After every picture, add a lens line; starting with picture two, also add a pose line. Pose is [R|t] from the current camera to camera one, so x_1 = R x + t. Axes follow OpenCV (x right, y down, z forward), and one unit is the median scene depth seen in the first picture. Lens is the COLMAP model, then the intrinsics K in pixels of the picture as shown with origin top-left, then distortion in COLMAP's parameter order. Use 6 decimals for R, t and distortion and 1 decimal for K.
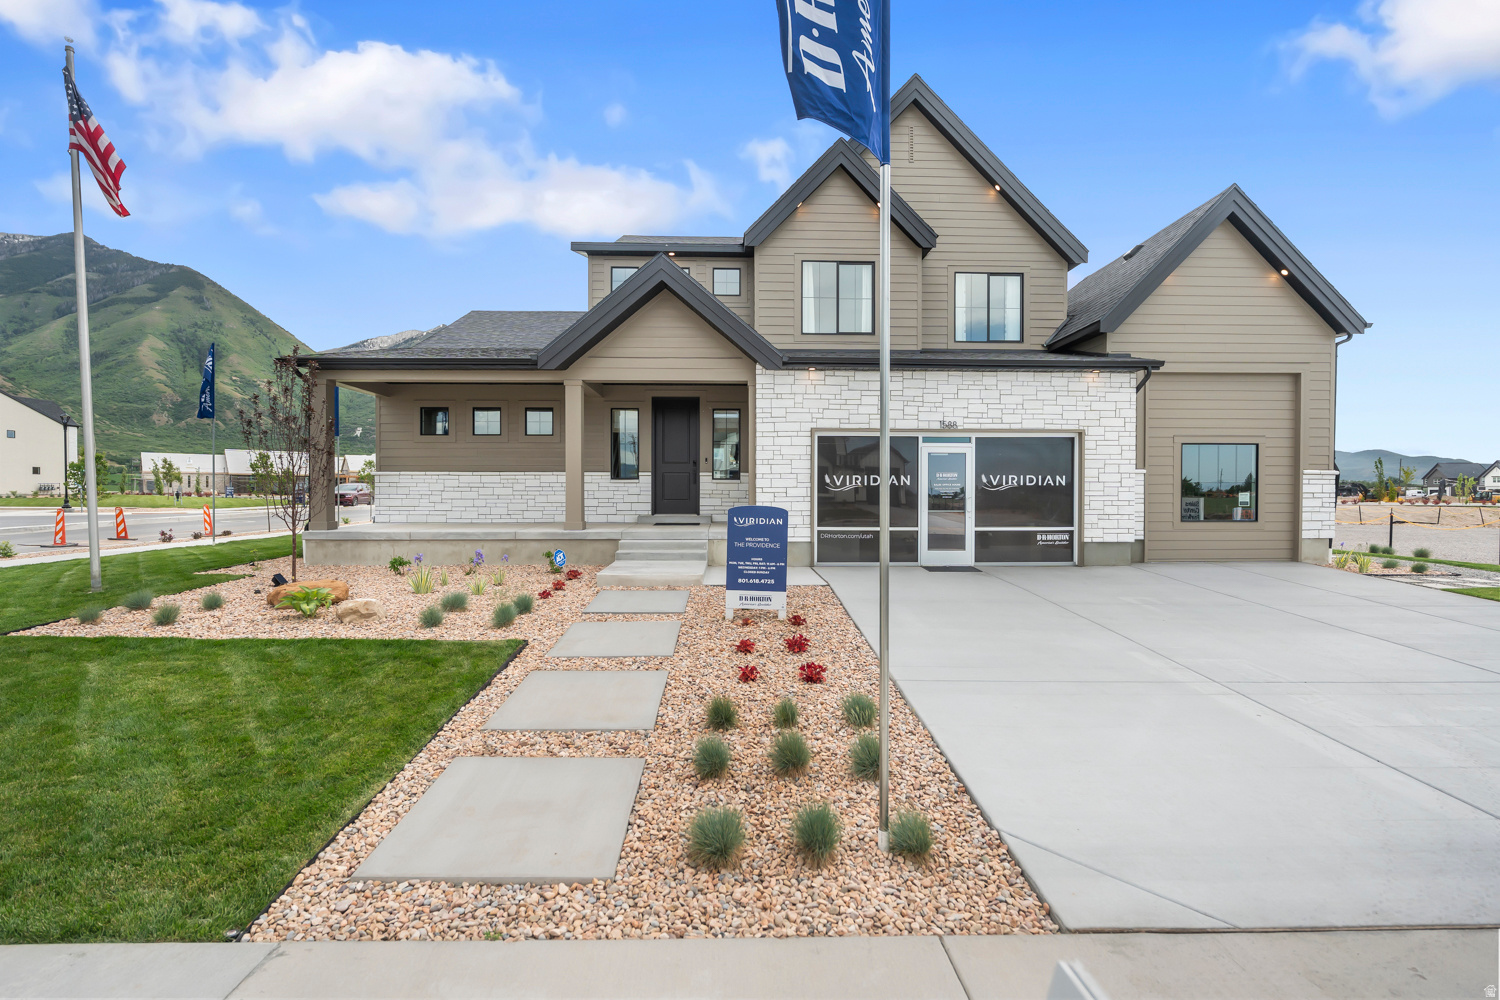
lens RADIAL K [[682.6, 0, 747.6], [0, 682.6, 497.0], [0, 0, 1]] dist [0.004236, 0.000189]
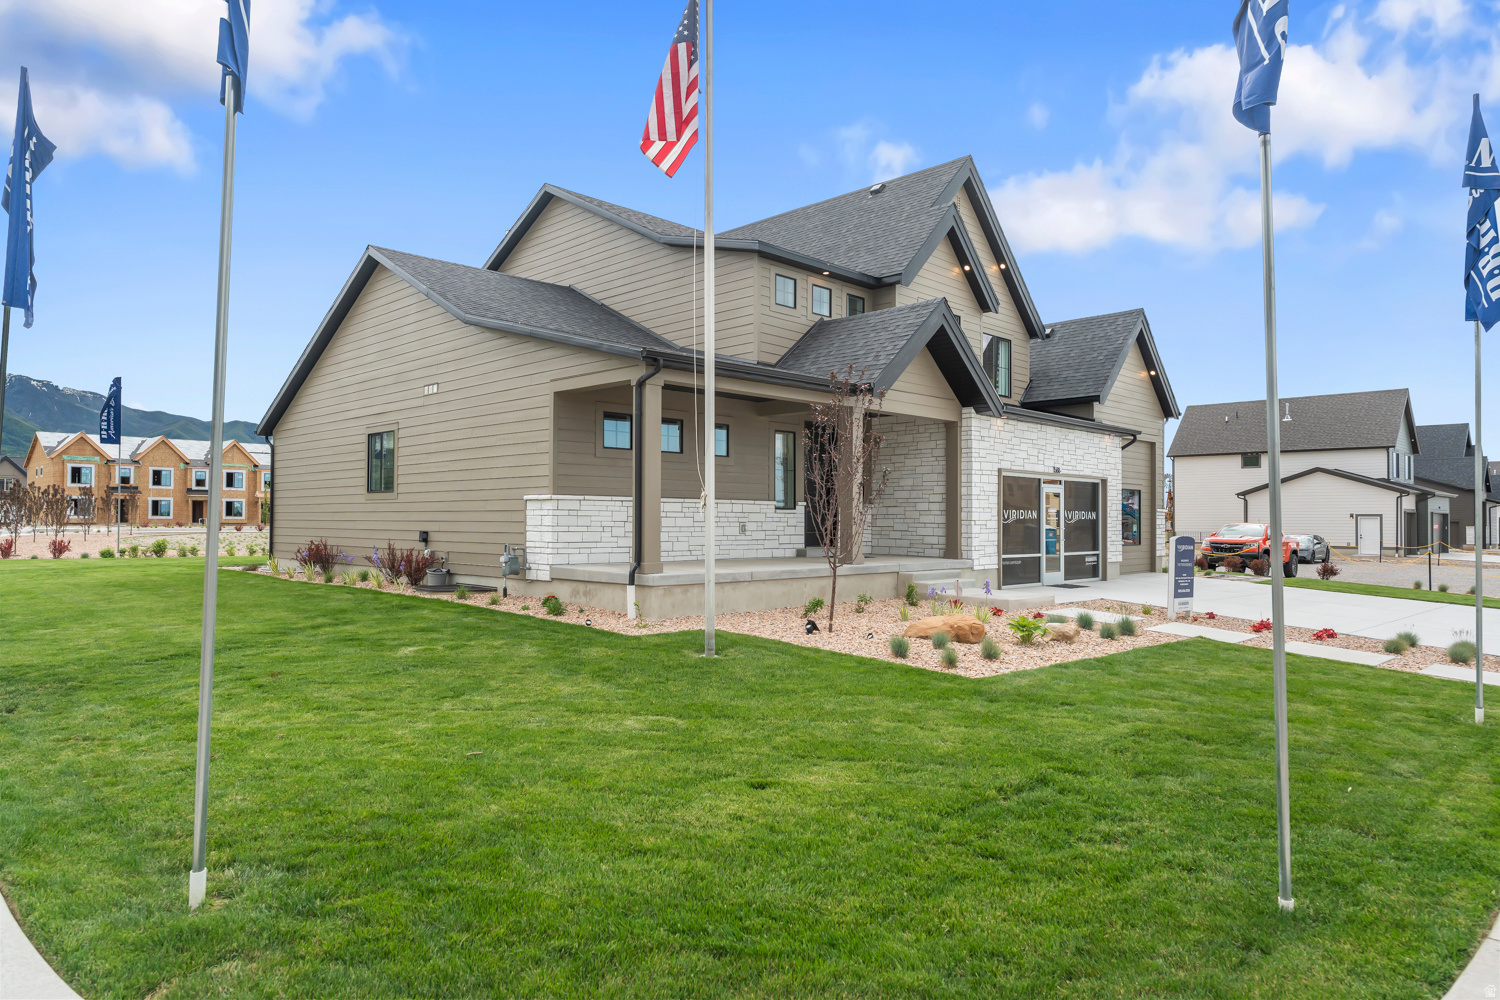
lens RADIAL K [[939.4, 0, 752.1], [0, 939.4, 503.3], [0, 0, 1]] dist [0.014067, -0.004488]
pose [[0.728938, 0.015564, 0.684403, -1.254827], [-0.001895, 0.999784, -0.020718, -0.009462], [-0.684577, 0.013805, 0.728810, 0.139017]]
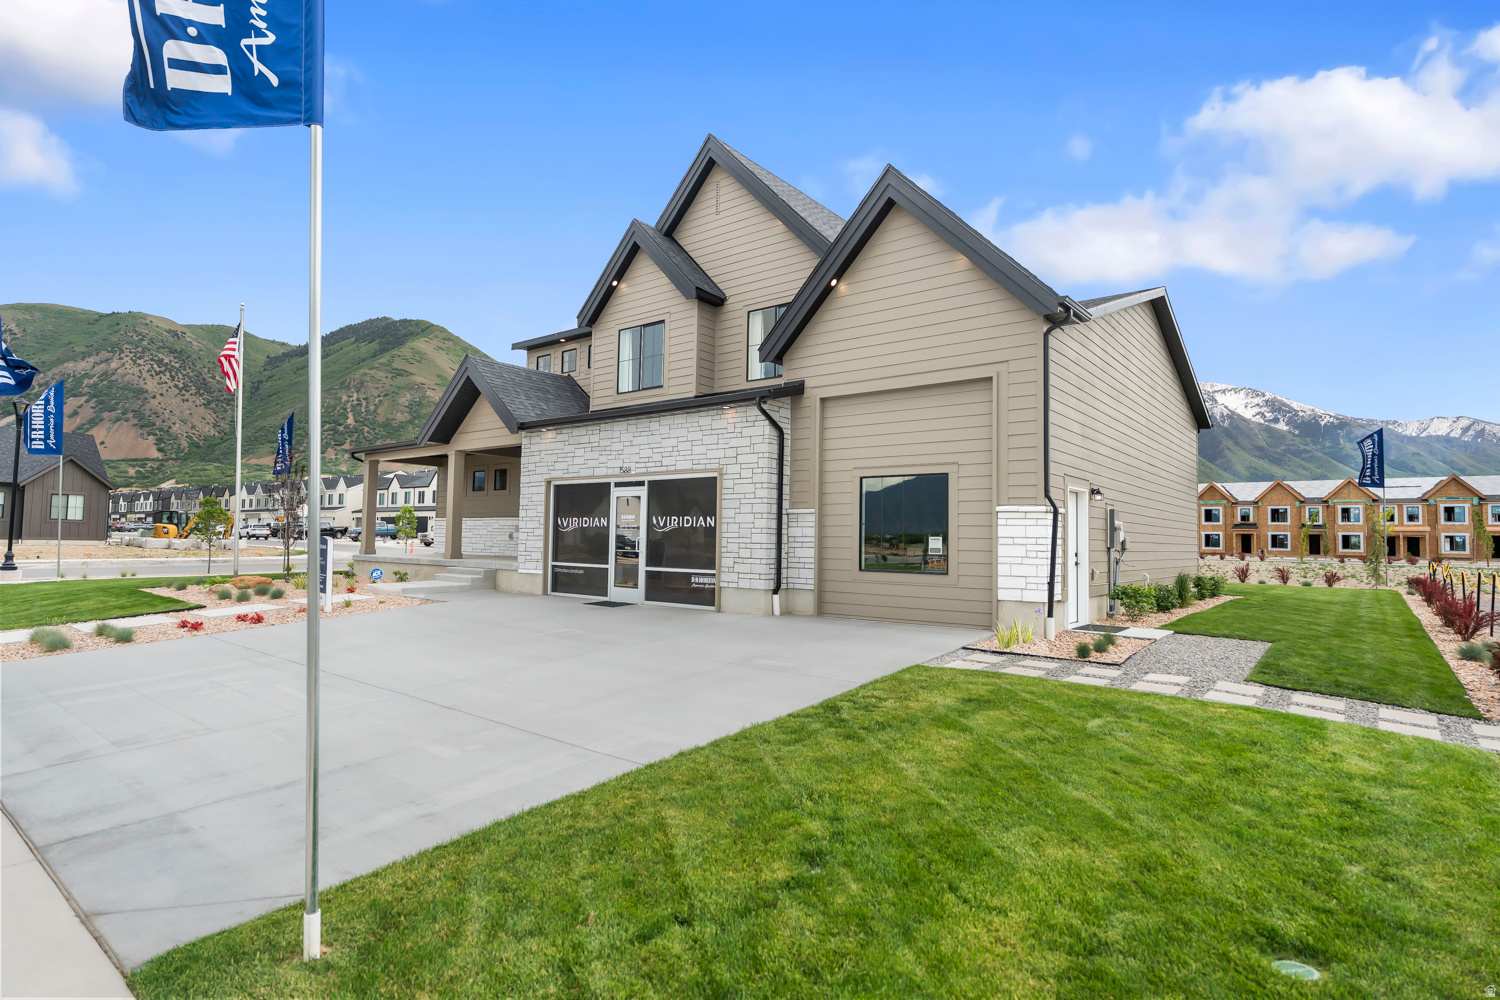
lens RADIAL K [[771.3, 0, 746.5], [0, 771.3, 506.0], [0, 0, 1]] dist [-0.006991, -0.000257]
pose [[0.752129, -0.017828, -0.658775, 1.225012], [-0.019940, 0.998561, -0.049789, 0.007064], [0.658714, 0.050583, 0.750691, 0.213829]]
